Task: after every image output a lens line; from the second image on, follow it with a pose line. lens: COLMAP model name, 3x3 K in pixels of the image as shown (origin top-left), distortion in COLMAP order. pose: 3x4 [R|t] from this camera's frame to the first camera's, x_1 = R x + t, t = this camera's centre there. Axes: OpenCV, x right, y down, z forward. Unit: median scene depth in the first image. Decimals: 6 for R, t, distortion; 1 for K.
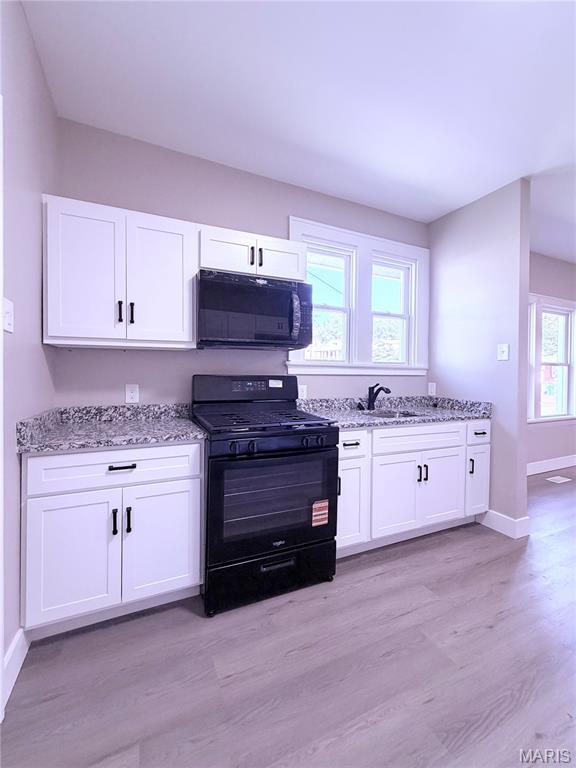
lens RADIAL K [[310.2, 0, 310.0], [0, 310.2, 372.3], [0, 0, 1]] dist [0.000901, -0.000350]
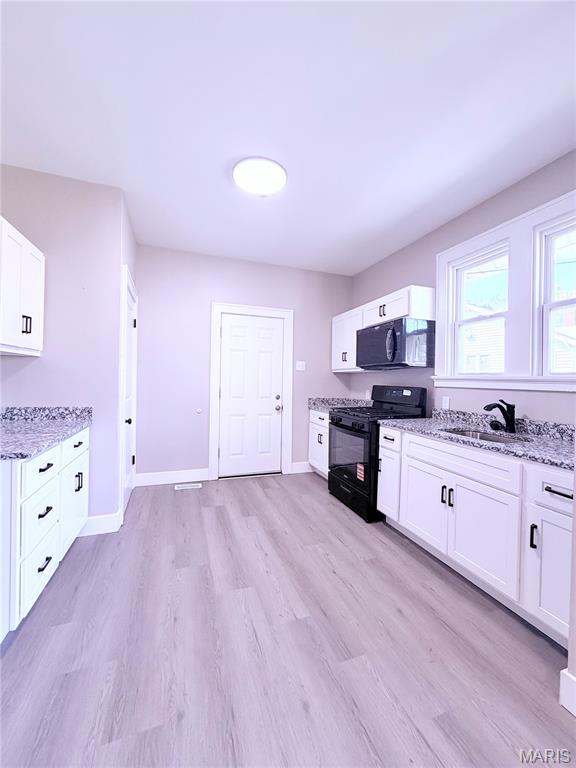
lens RADIAL K [[310.2, 0, 289.3], [0, 310.2, 382.2], [0, 0, 1]] dist [0.000901, -0.000350]
pose [[-0.093055, -0.004951, -0.995649, 1.347245], [-0.023314, 0.999724, -0.002792, 0.006776], [0.995388, 0.022953, -0.093145, 0.634974]]
